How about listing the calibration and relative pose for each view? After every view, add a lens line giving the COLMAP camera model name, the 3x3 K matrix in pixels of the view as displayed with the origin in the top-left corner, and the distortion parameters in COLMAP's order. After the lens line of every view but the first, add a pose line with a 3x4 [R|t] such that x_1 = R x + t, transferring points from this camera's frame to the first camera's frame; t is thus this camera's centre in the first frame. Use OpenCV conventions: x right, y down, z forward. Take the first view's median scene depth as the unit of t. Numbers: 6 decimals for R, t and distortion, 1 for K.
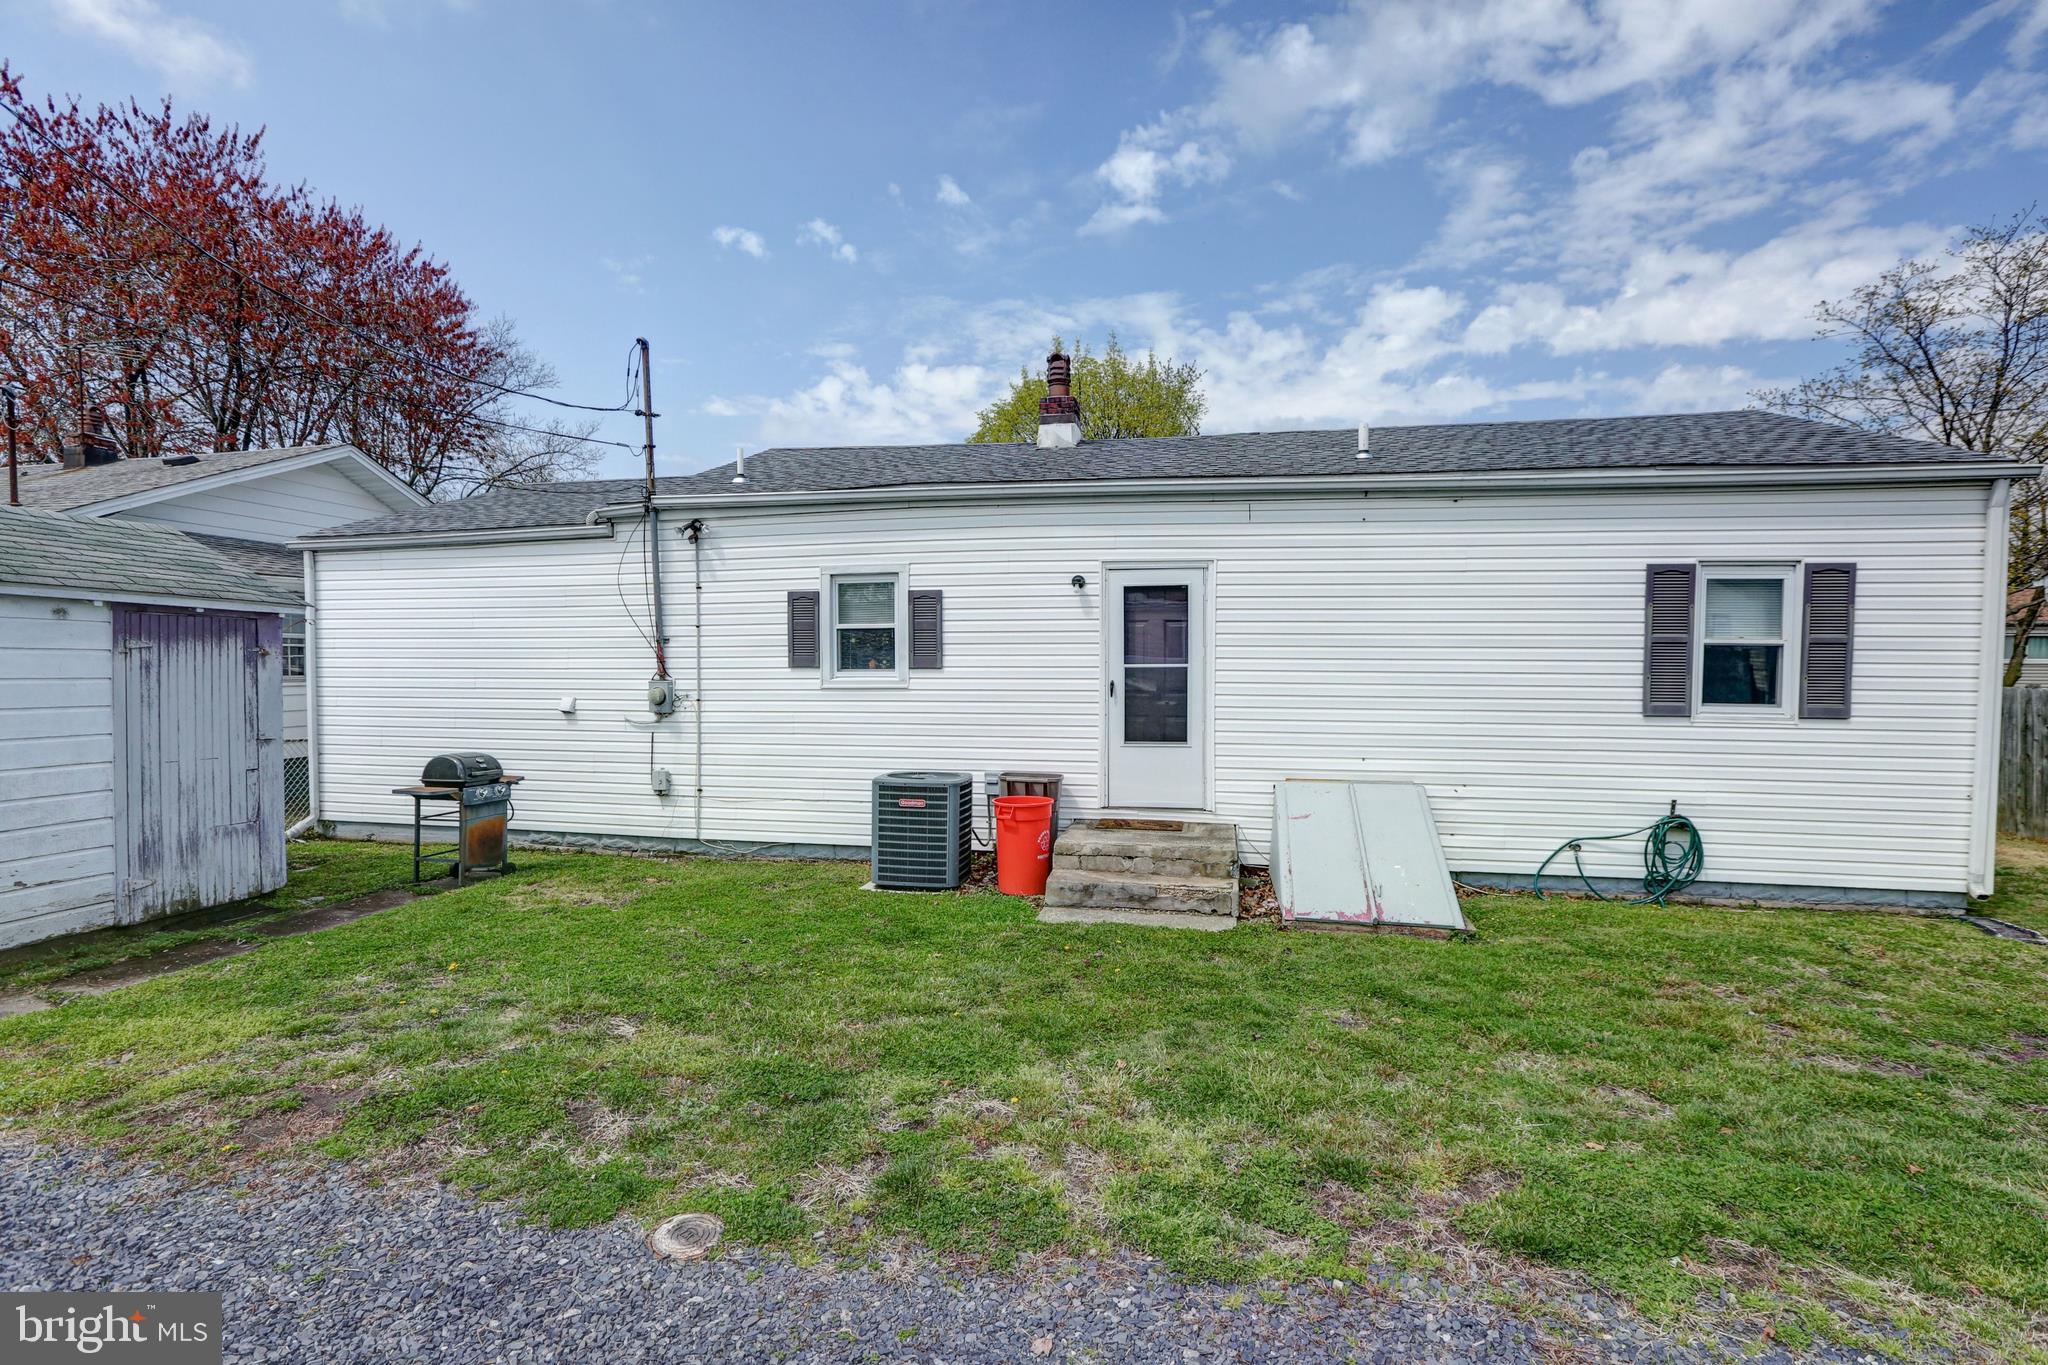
lens RADIAL K [[936.4, 0, 1036.2], [0, 936.4, 684.6], [0, 0, 1]] dist [-0.044696, 0.013021]
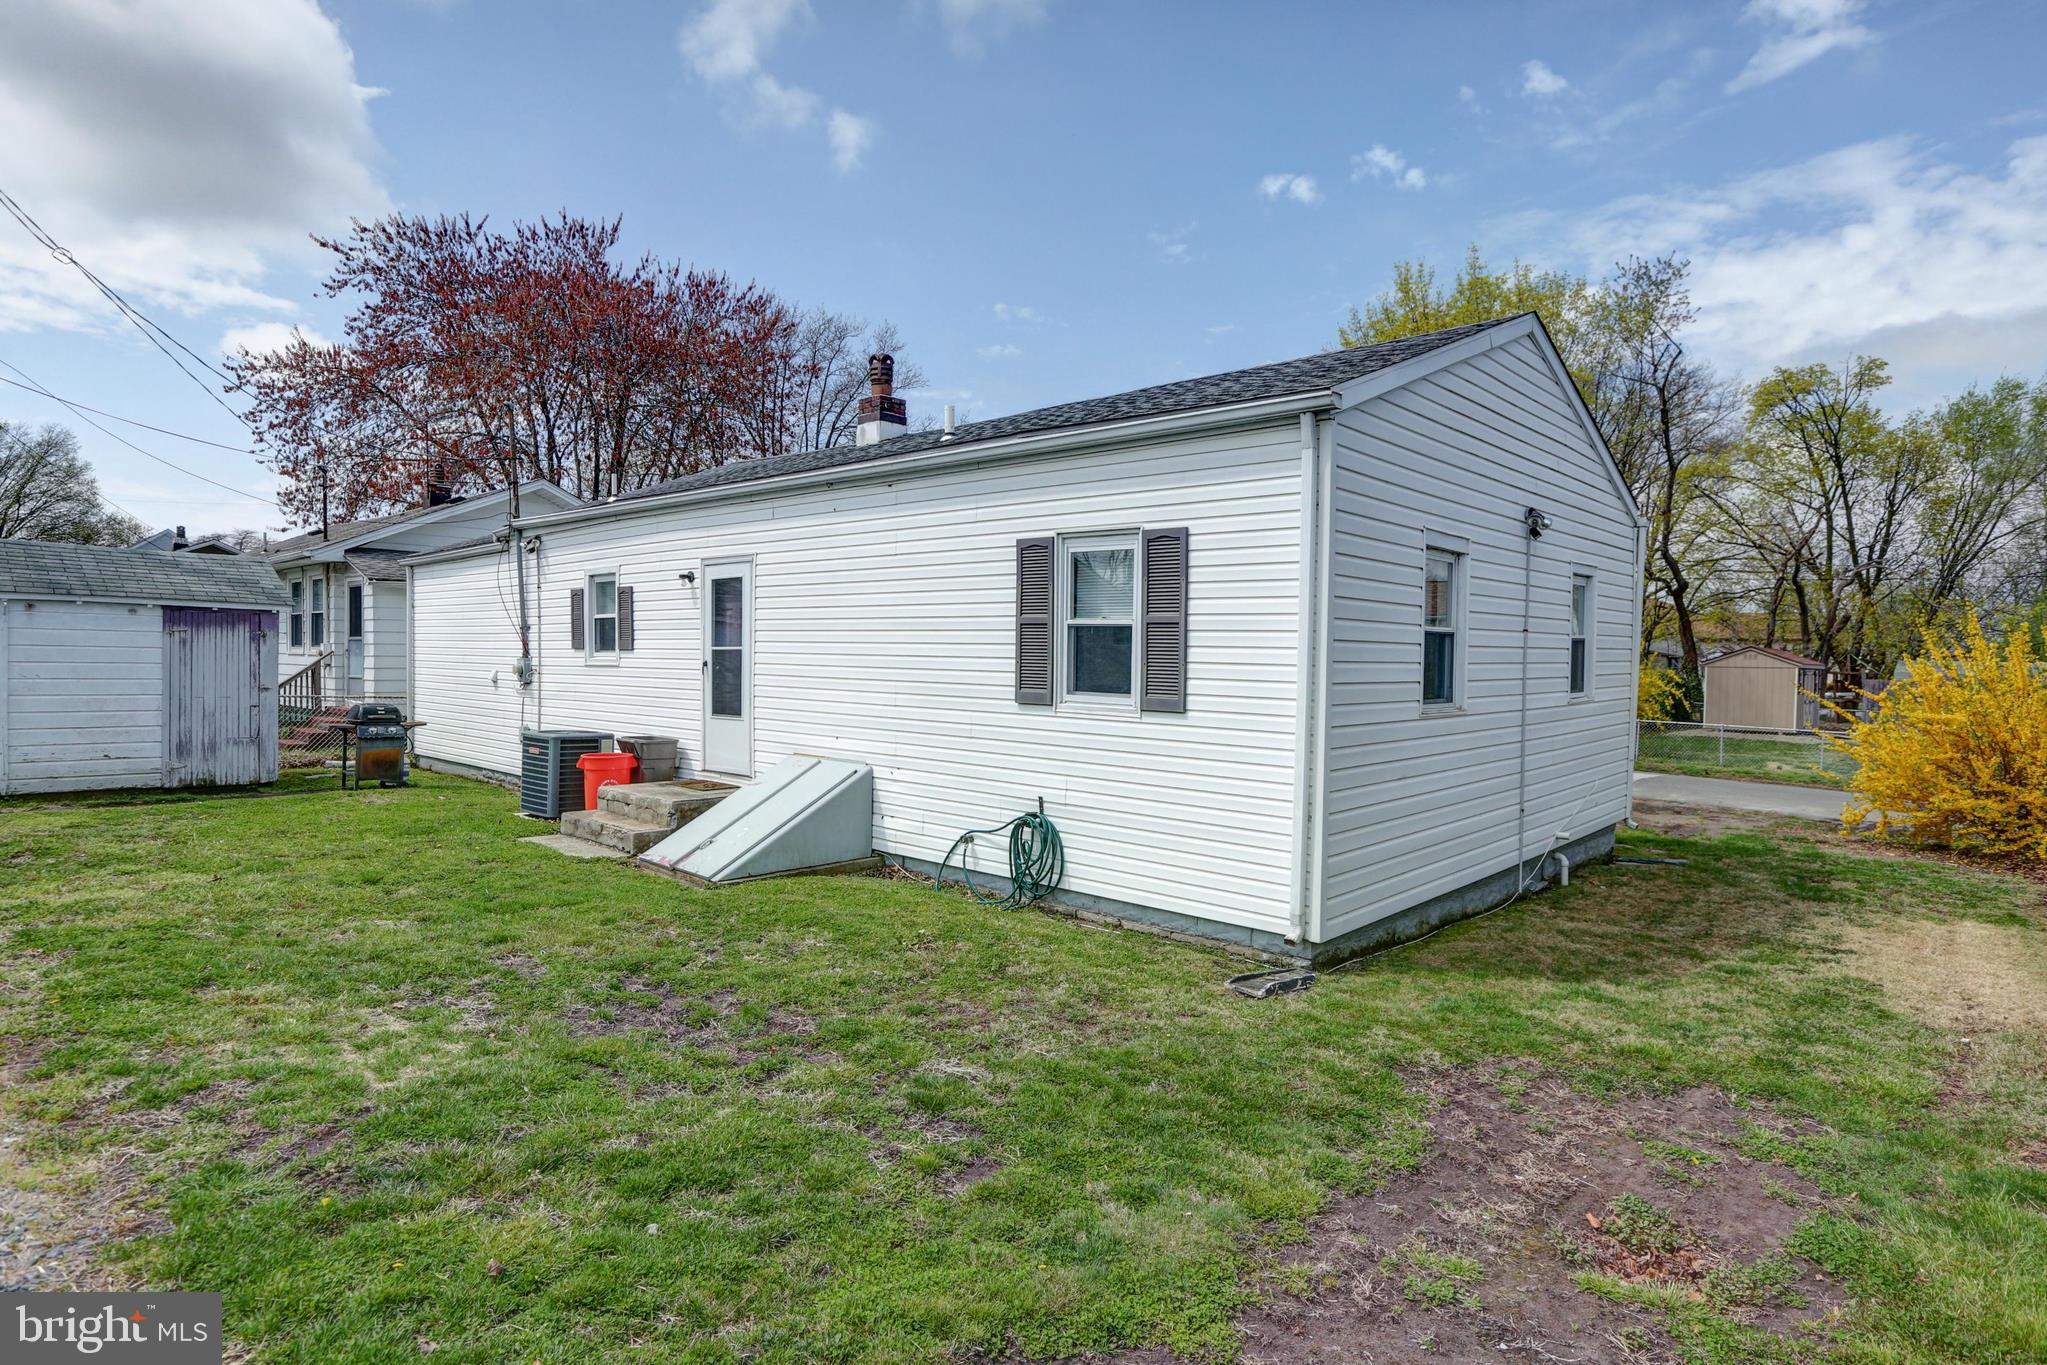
lens RADIAL K [[1079.0, 0, 1057.5], [0, 1079.0, 684.0], [0, 0, 1]] dist [-0.039341, 0.025139]
pose [[0.858532, 0.023524, -0.512221, 1.082781], [-0.025583, 0.999668, 0.003031, 0.008576], [0.512122, 0.010502, 0.858848, 0.075325]]
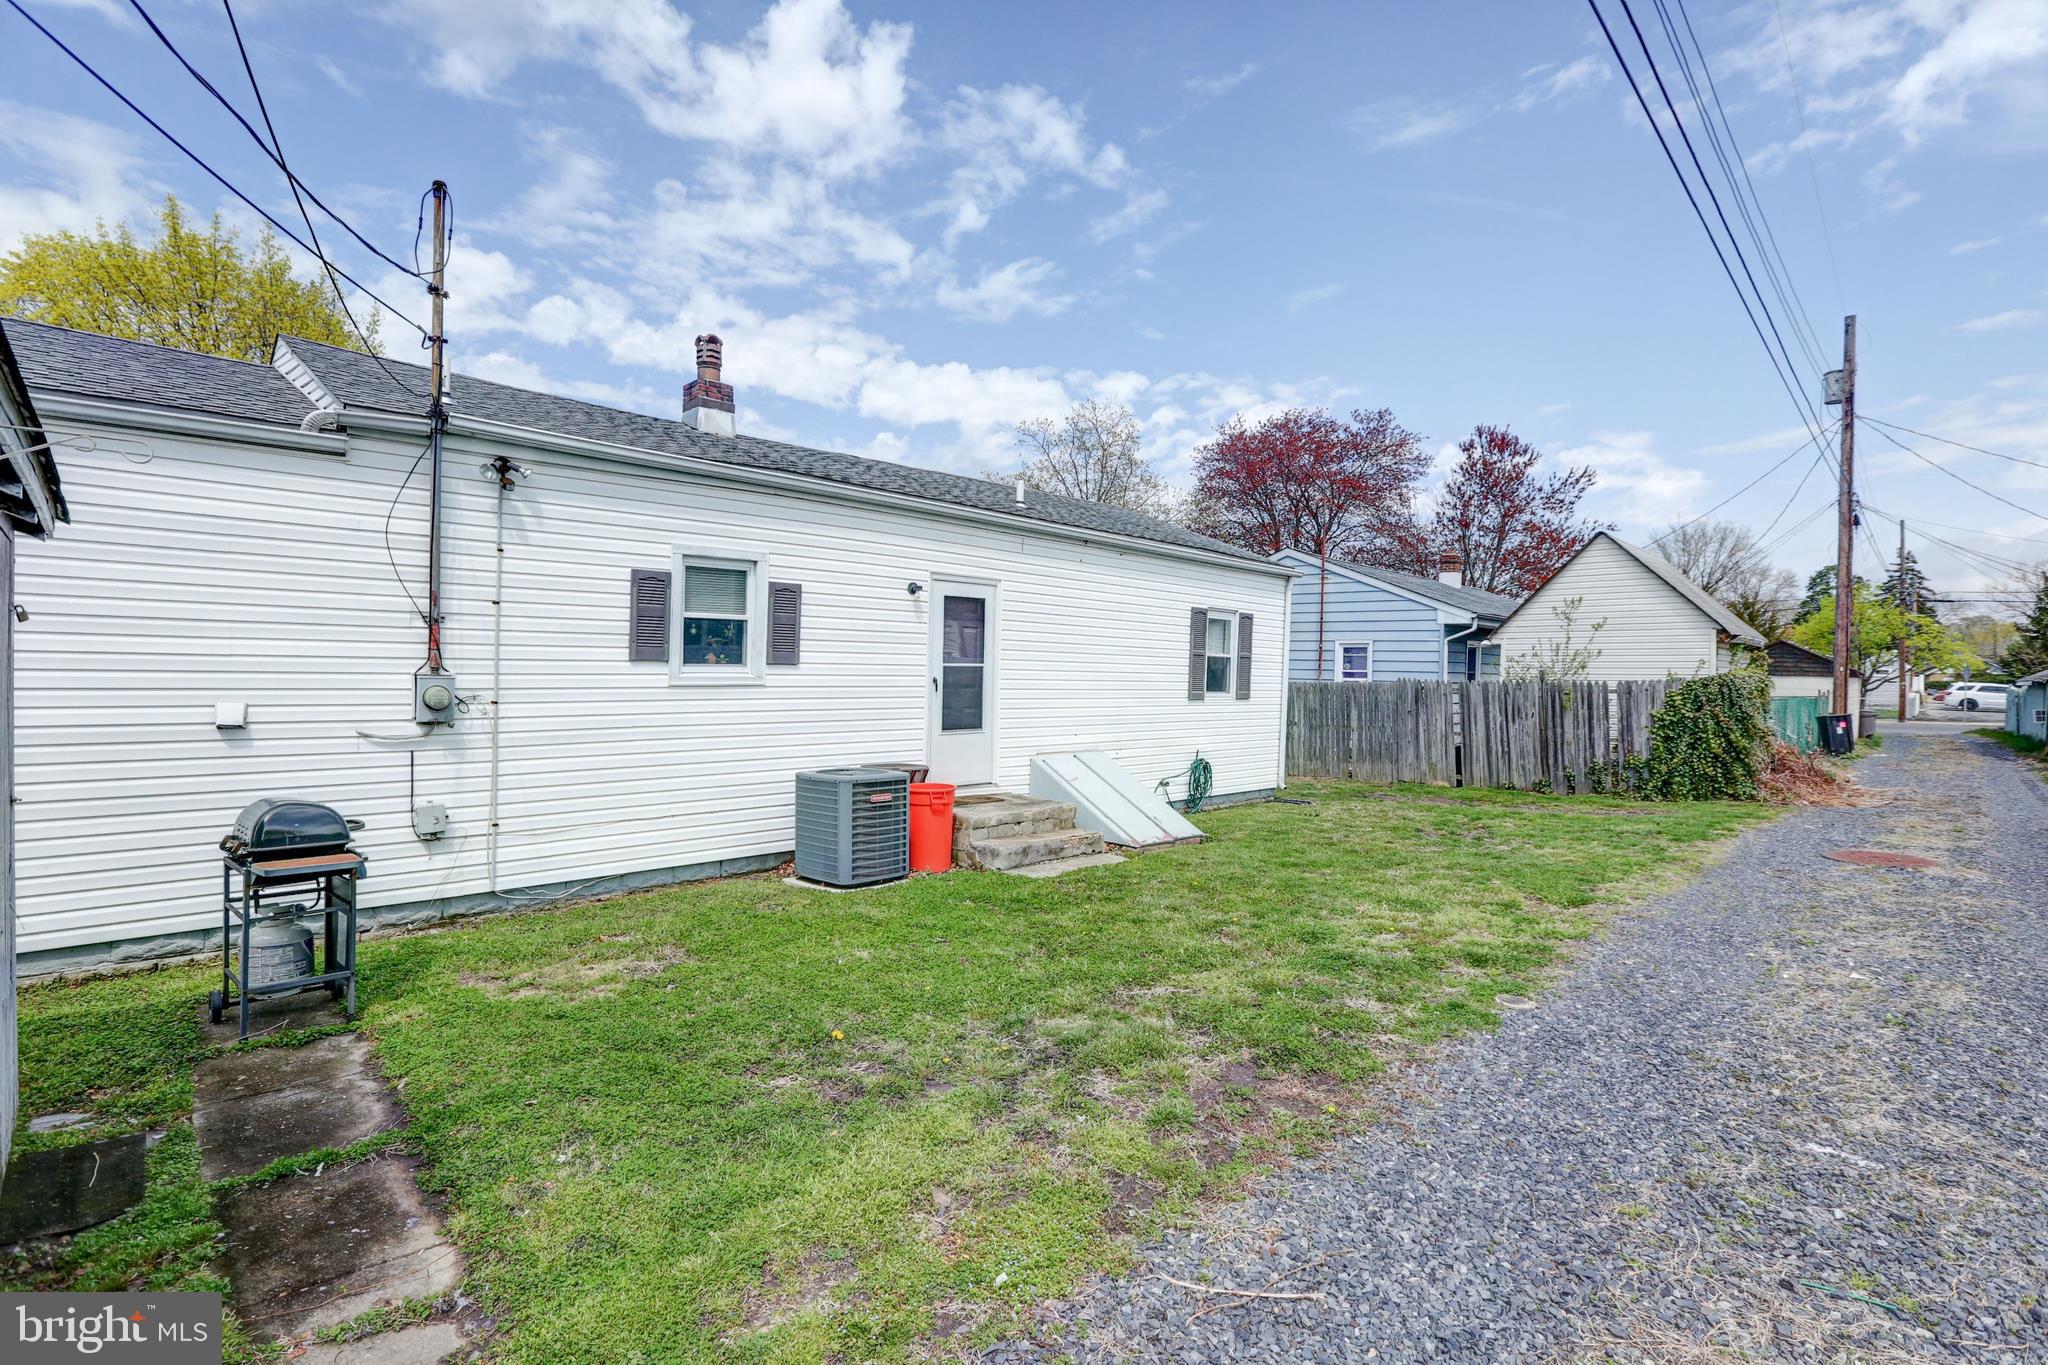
lens RADIAL K [[936.4, 0, 1036.2], [0, 936.4, 684.6], [0, 0, 1]] dist [-0.044696, 0.013021]
pose [[0.567088, -0.005124, 0.823642, -0.746043], [-0.001808, 0.999970, 0.007466, -0.004108], [-0.823656, -0.005723, 0.567062, 0.242992]]
